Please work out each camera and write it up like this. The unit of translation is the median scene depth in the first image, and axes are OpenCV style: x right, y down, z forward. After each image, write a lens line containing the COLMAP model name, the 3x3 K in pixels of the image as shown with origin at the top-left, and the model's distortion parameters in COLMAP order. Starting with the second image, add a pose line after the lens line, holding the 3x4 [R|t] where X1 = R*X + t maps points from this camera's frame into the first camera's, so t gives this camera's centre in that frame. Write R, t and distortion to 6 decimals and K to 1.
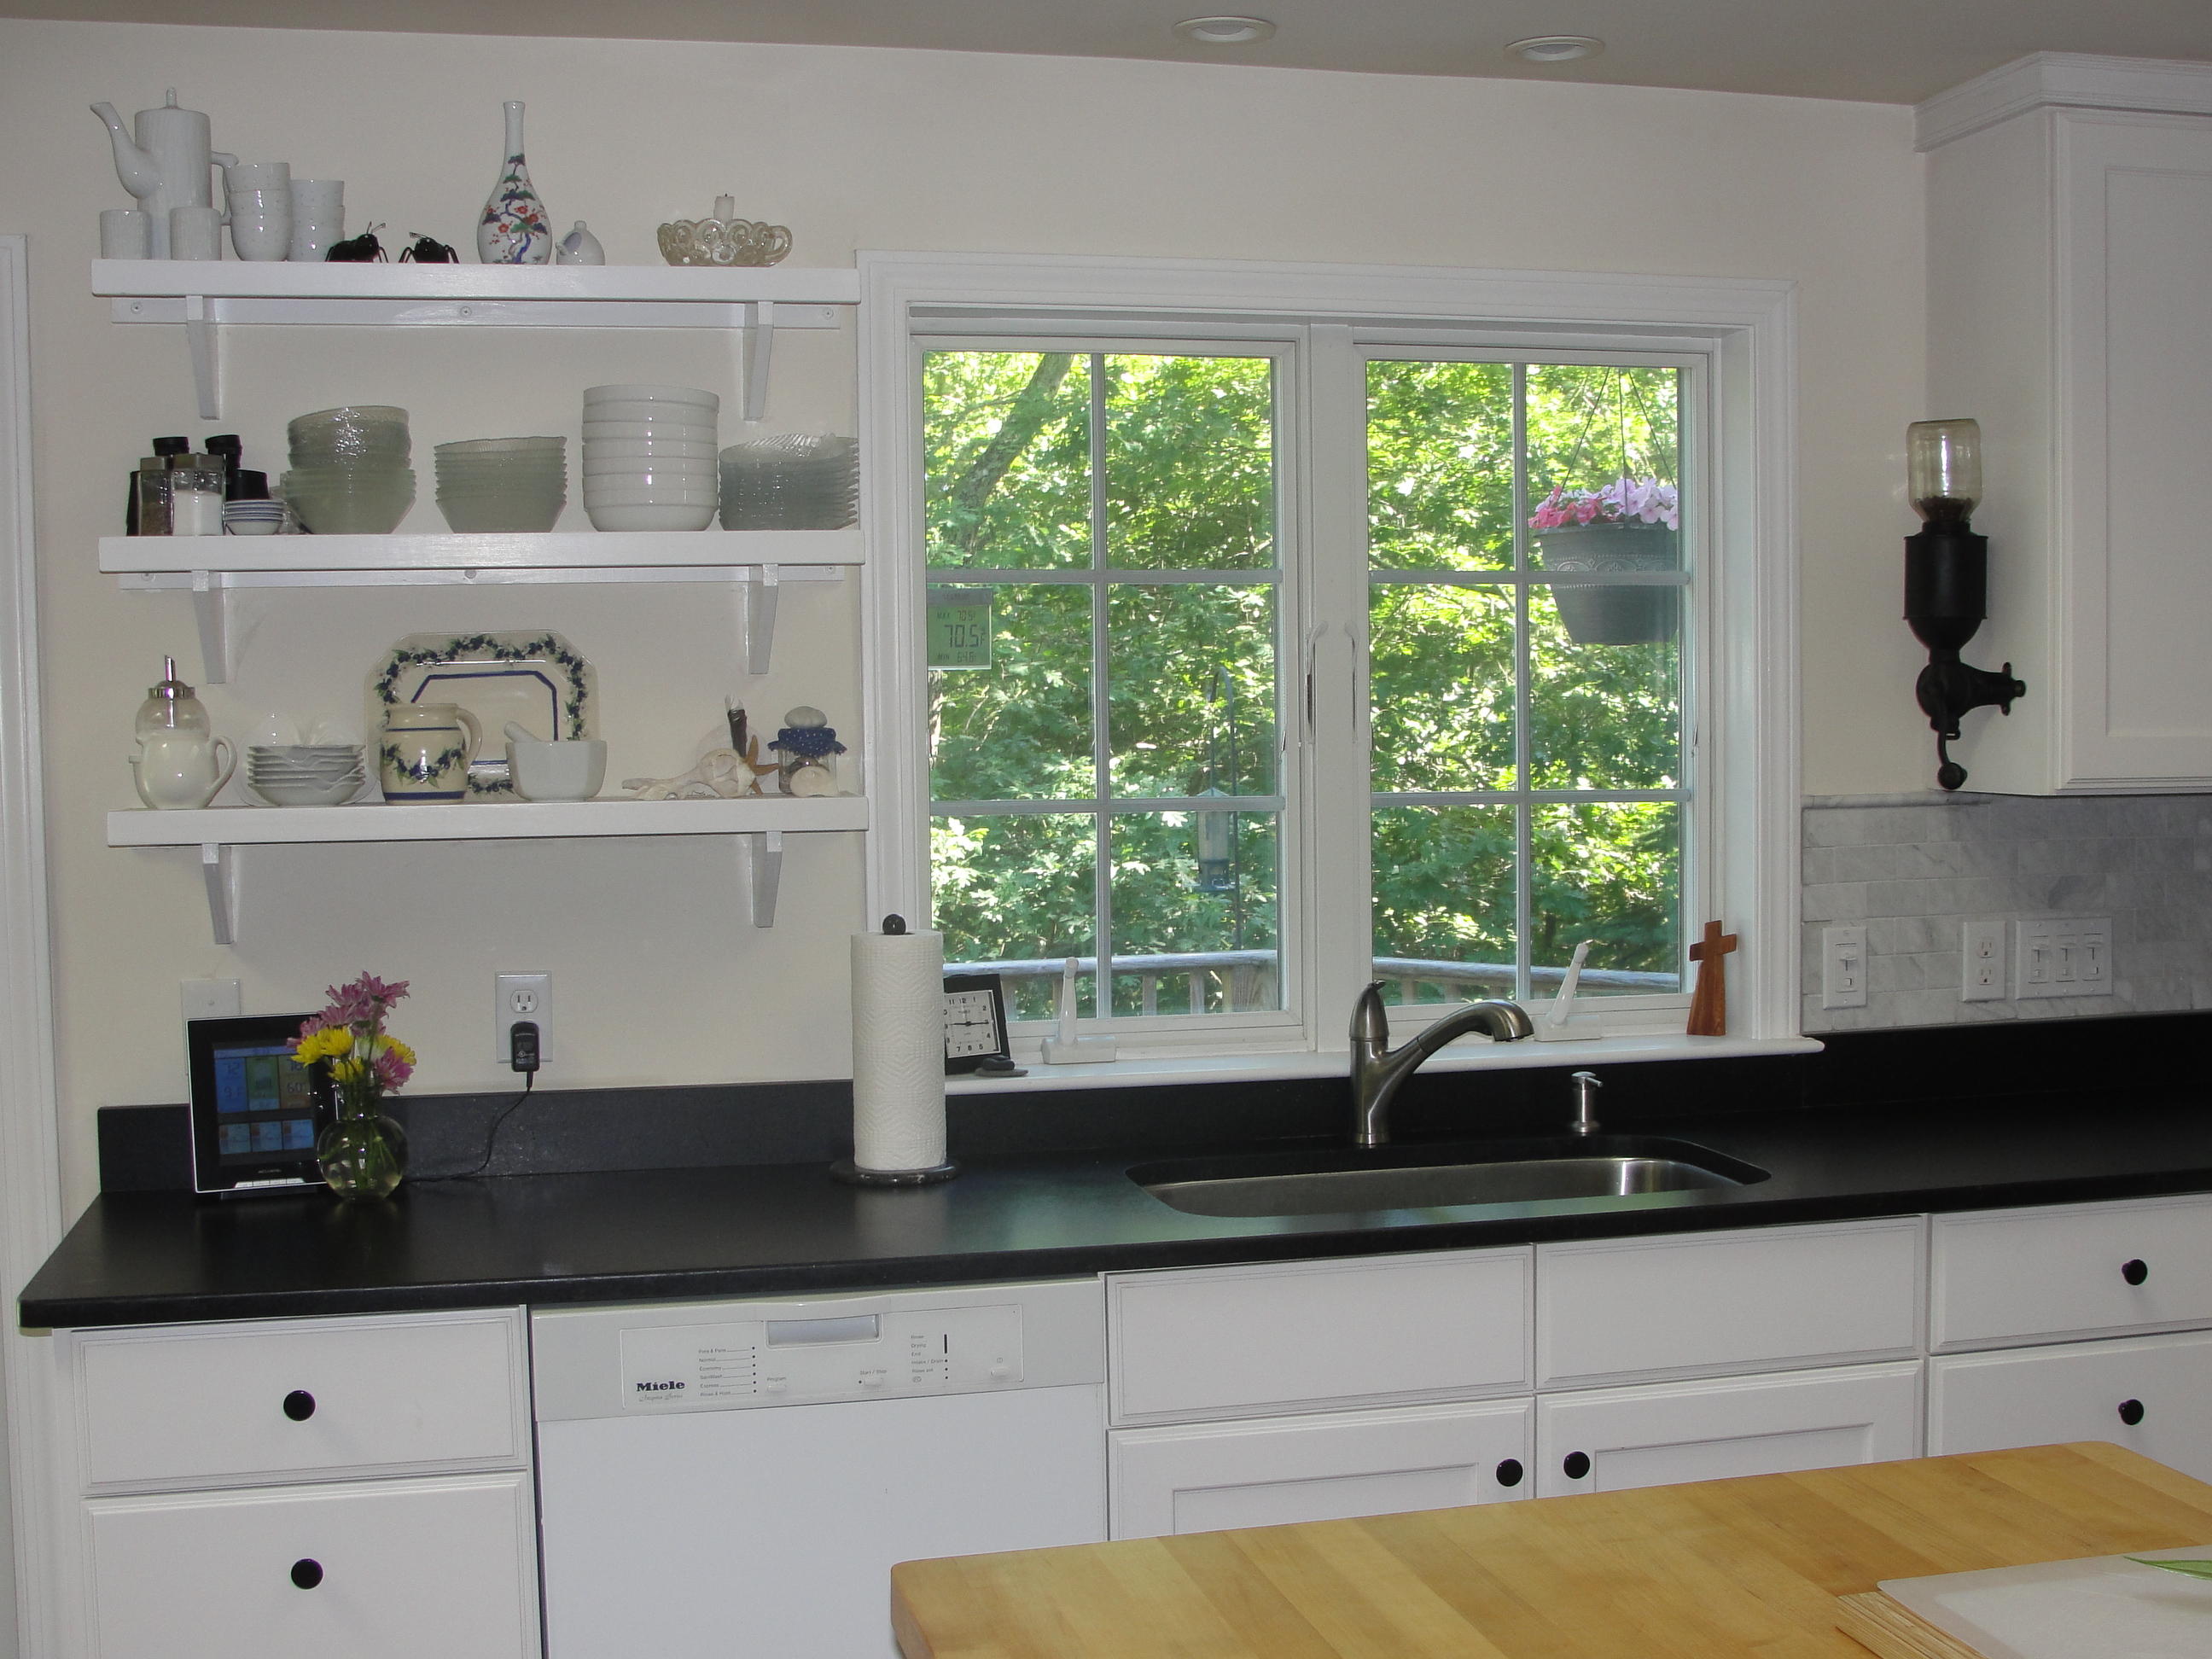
lens RADIAL K [[2719.8, 0, 1112.6], [0, 2719.8, 863.7], [0, 0, 1]] dist [-0.117862, 0.000000]
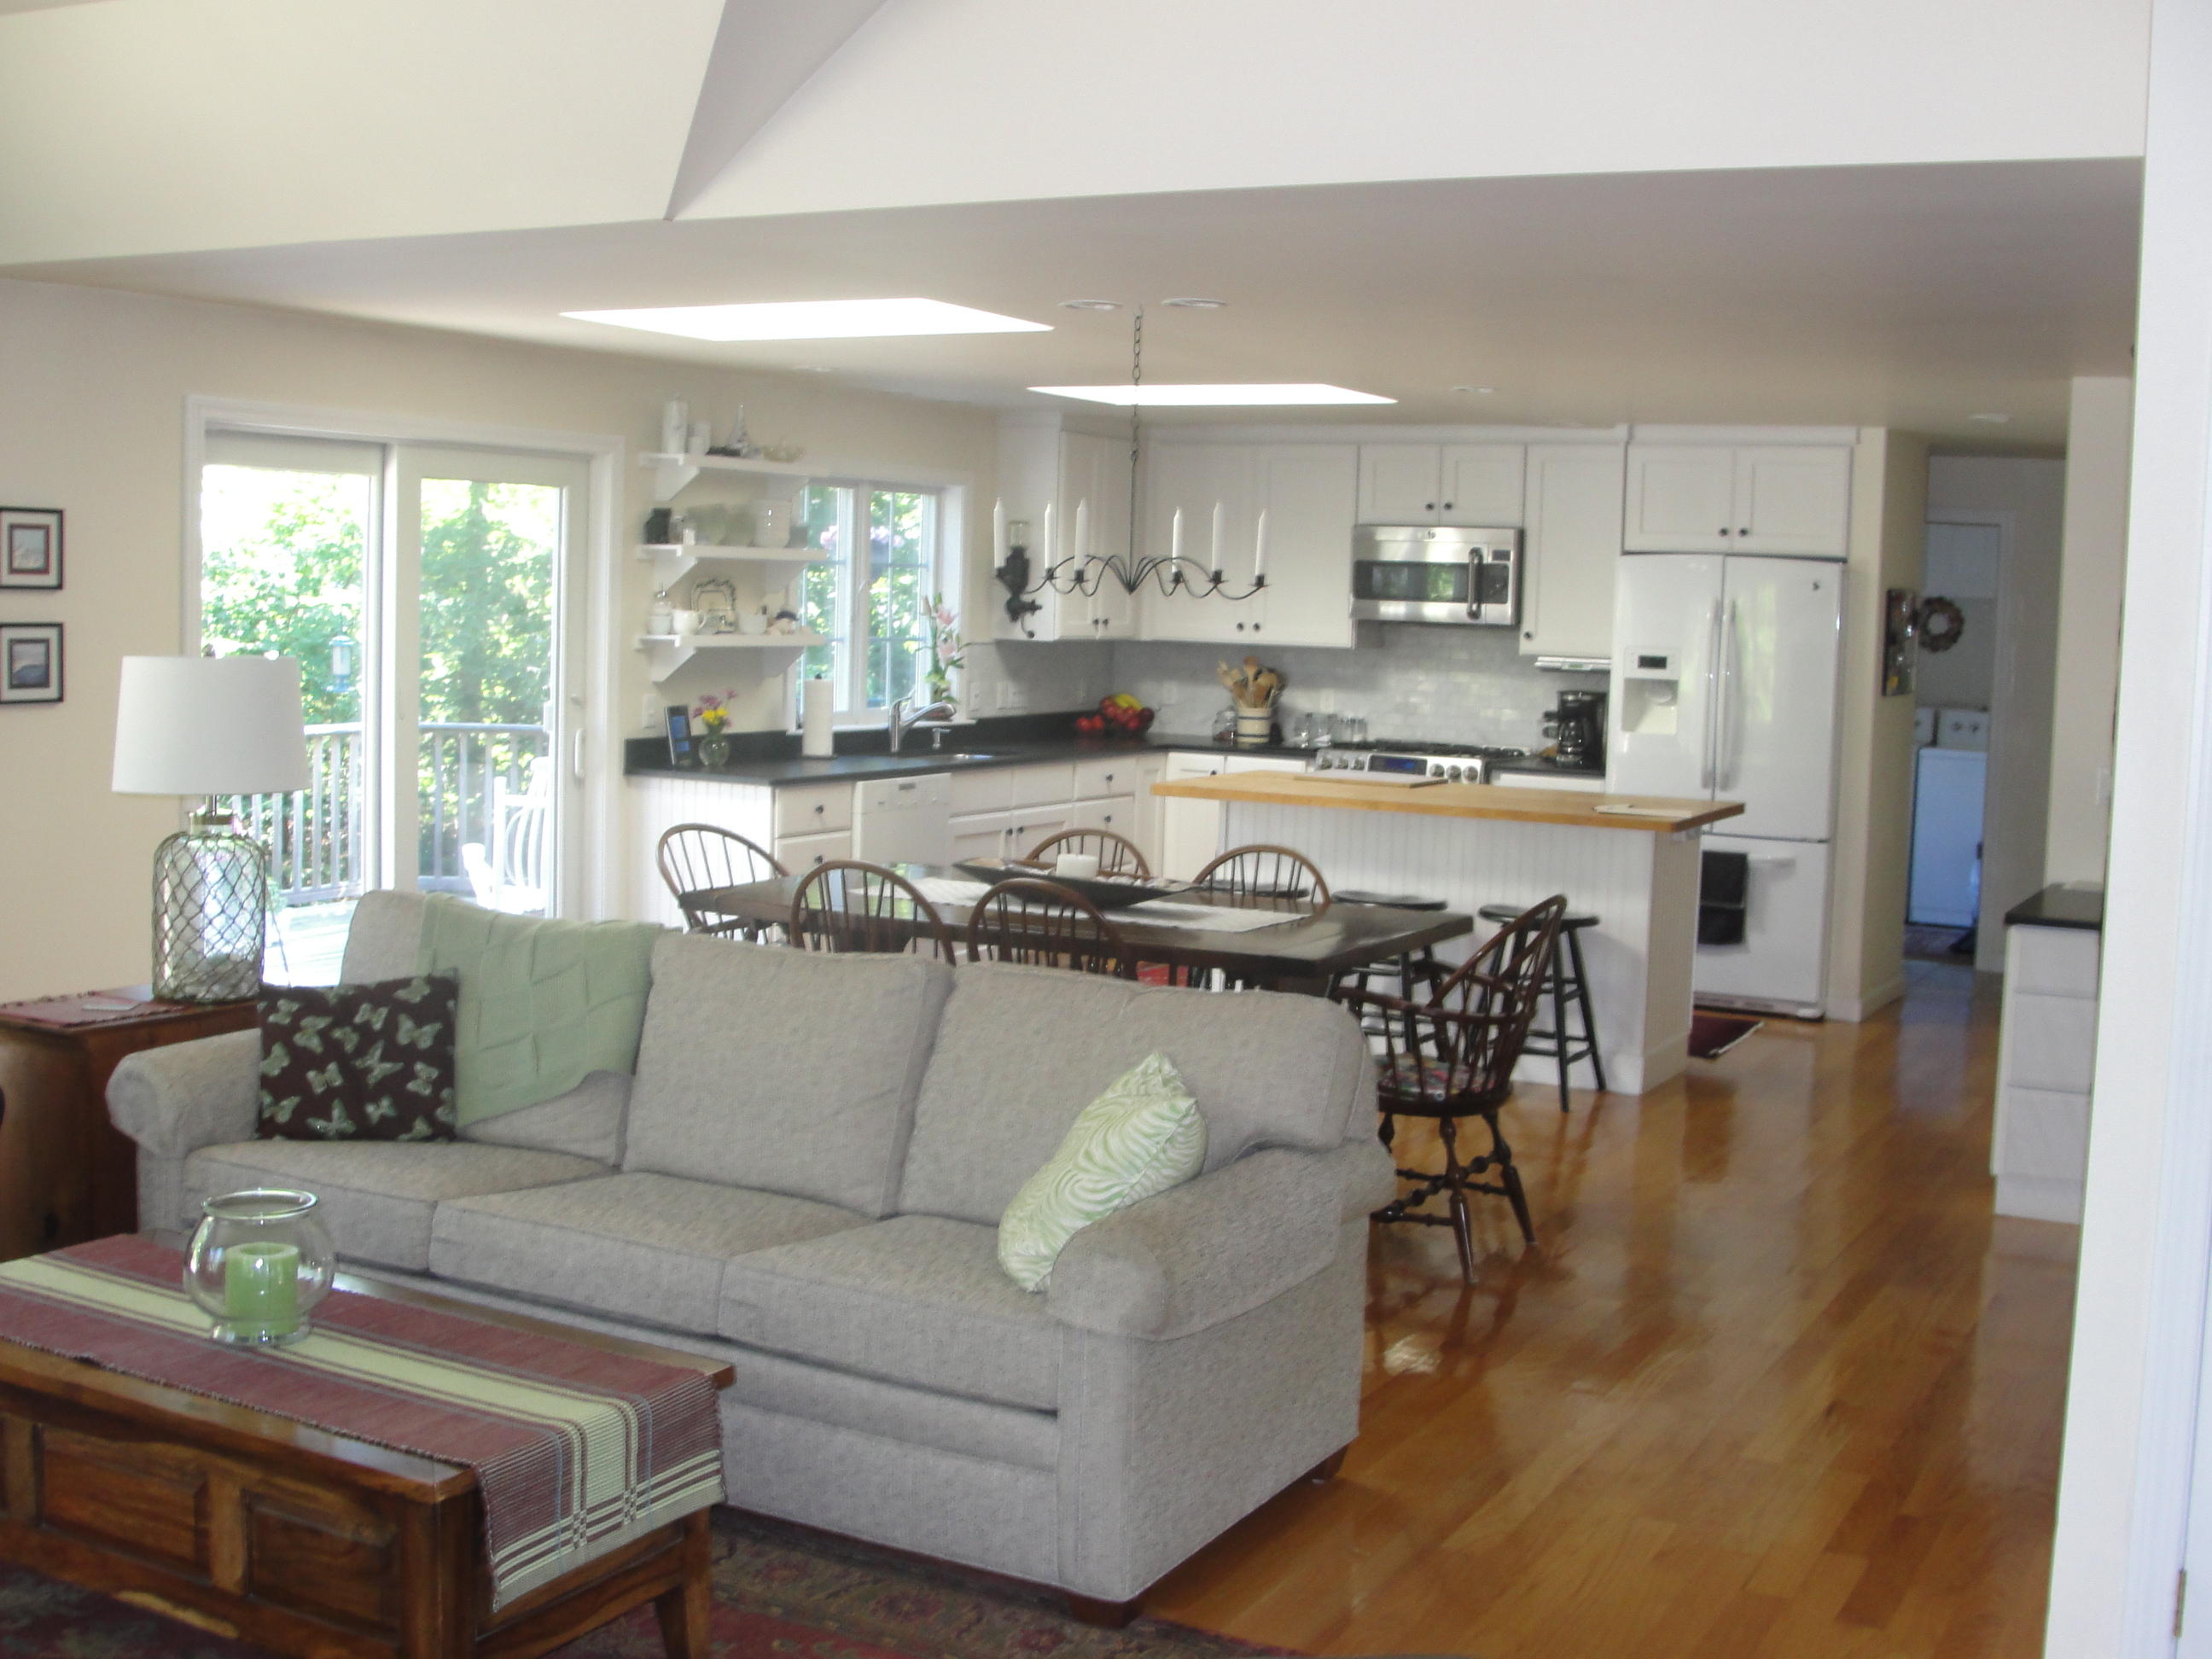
lens RADIAL K [[2531.8, 0, 1113.5], [0, 2531.8, 824.8], [0, 0, 1]] dist [-0.136607, 0.000000]
pose [[0.666557, -0.036296, 0.744570, -2.029691], [0.005723, 0.999034, 0.043576, 0.068188], [-0.745432, -0.024785, 0.666120, -1.182806]]
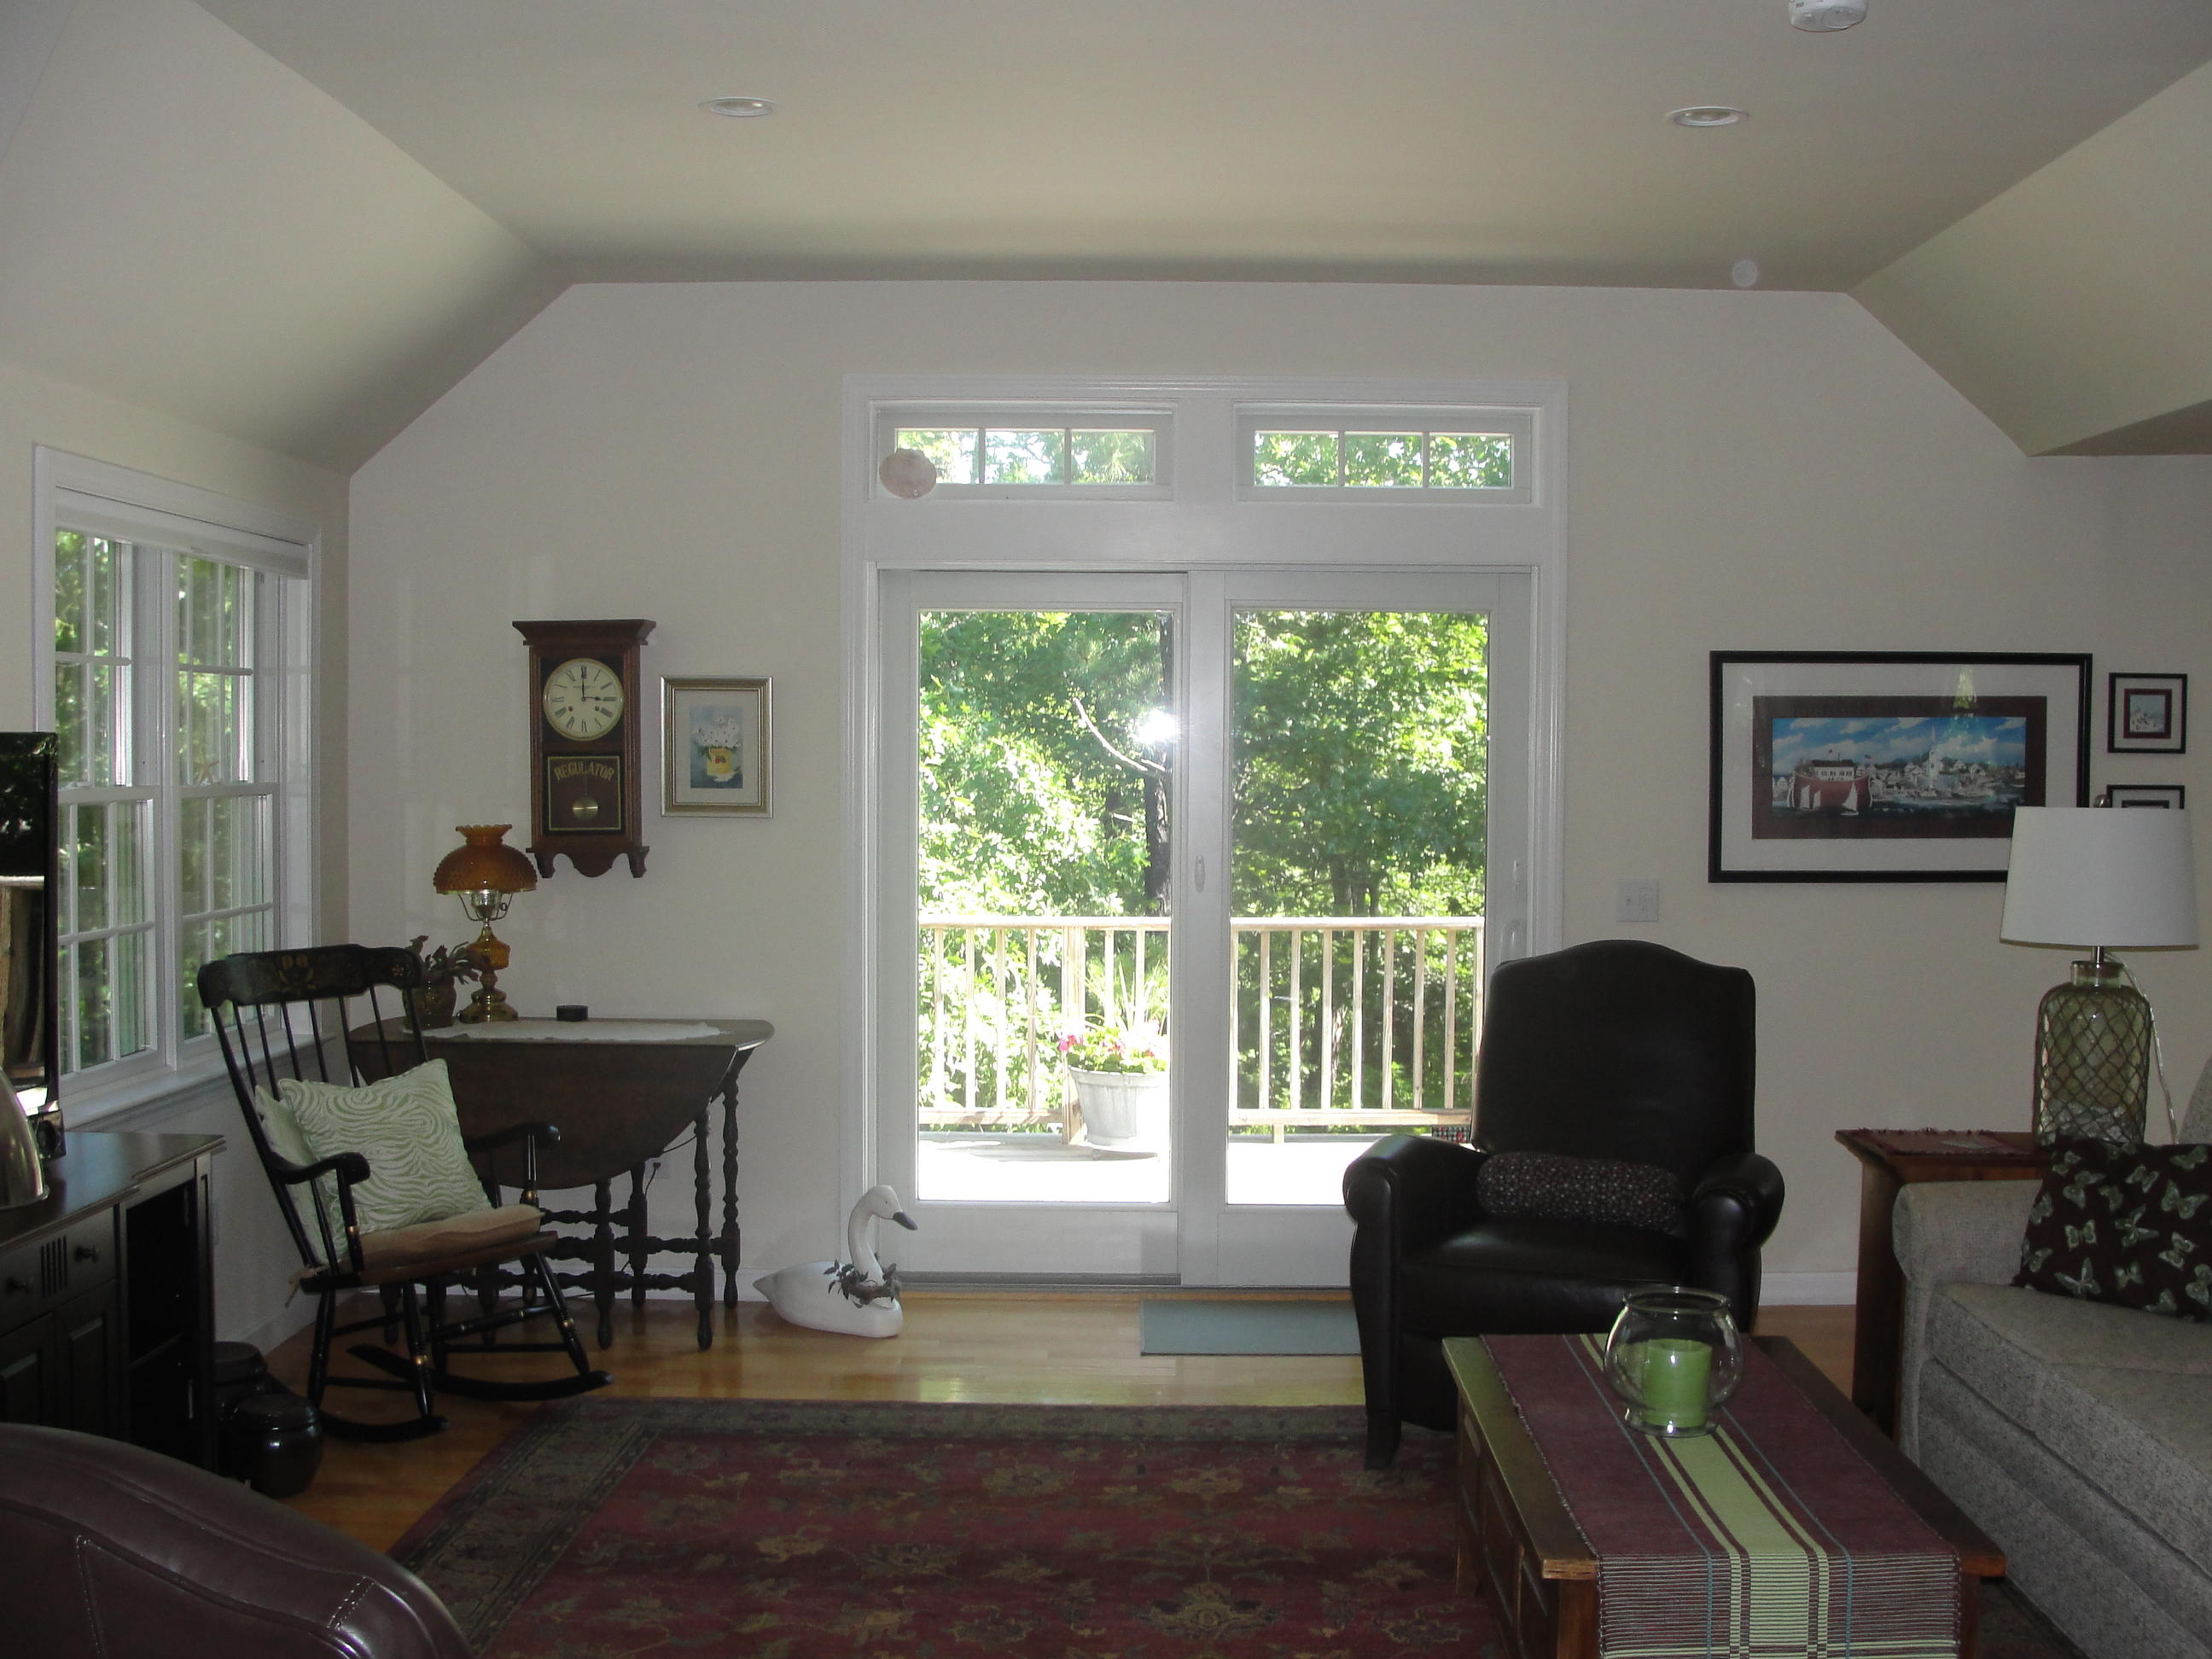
lens RADIAL K [[2531.8, 0, 1225.1], [0, 2531.8, 866.6], [0, 0, 1]] dist [-0.136607, 0.000000]
pose [[0.975611, 0.031334, -0.217259, -1.418708], [-0.034003, 0.999385, -0.008556, 0.097019], [0.216857, 0.015734, 0.976077, -1.364503]]
